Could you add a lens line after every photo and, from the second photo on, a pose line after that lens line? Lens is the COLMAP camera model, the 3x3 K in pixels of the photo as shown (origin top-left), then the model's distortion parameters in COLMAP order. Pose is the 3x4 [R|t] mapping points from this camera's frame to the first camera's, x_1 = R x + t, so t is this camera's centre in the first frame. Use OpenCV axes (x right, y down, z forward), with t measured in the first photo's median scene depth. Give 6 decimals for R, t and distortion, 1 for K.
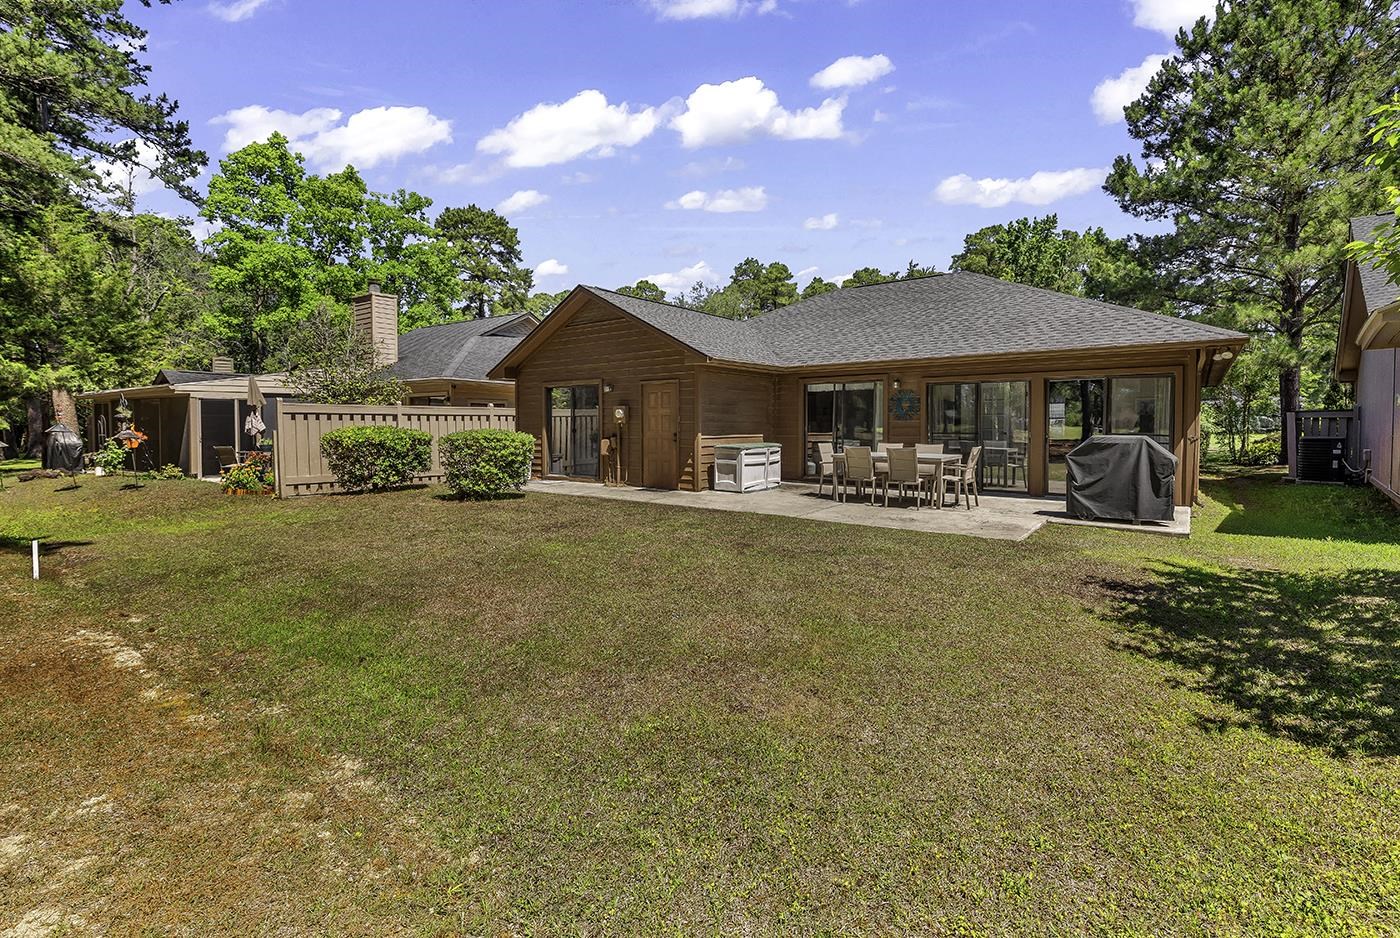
lens RADIAL K [[630.2, 0, 704.2], [0, 630.2, 431.6], [0, 0, 1]] dist [0.001547, -0.000084]
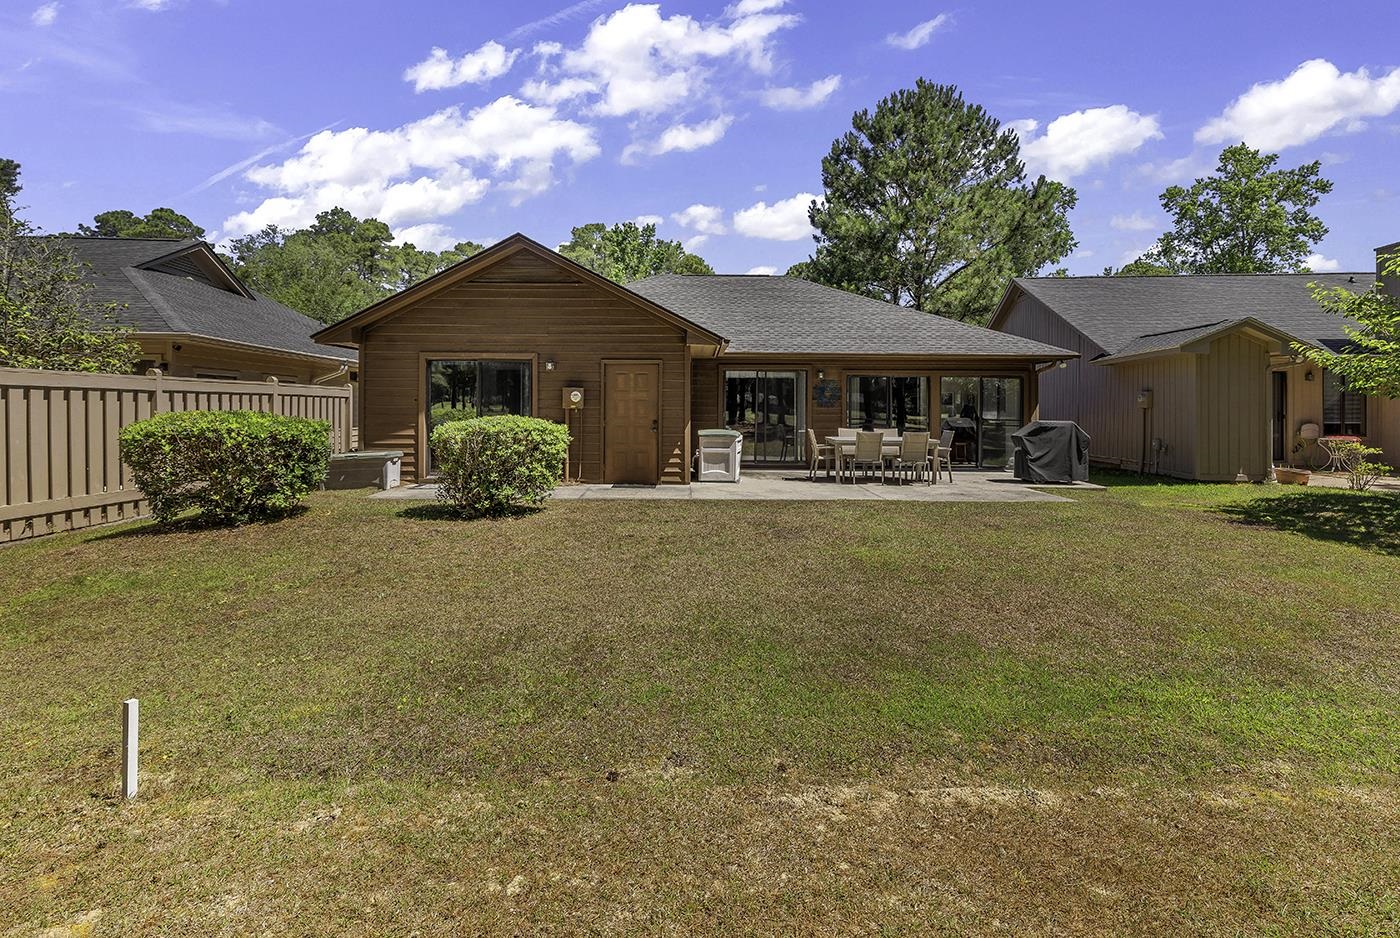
lens RADIAL K [[630.2, 0, 704.2], [0, 630.2, 431.6], [0, 0, 1]] dist [0.001547, -0.000084]
pose [[0.785308, -0.017490, 0.618858, -0.529612], [0.000244, 0.999610, 0.027941, -0.006417], [-0.619105, -0.021791, 0.785006, 0.255892]]
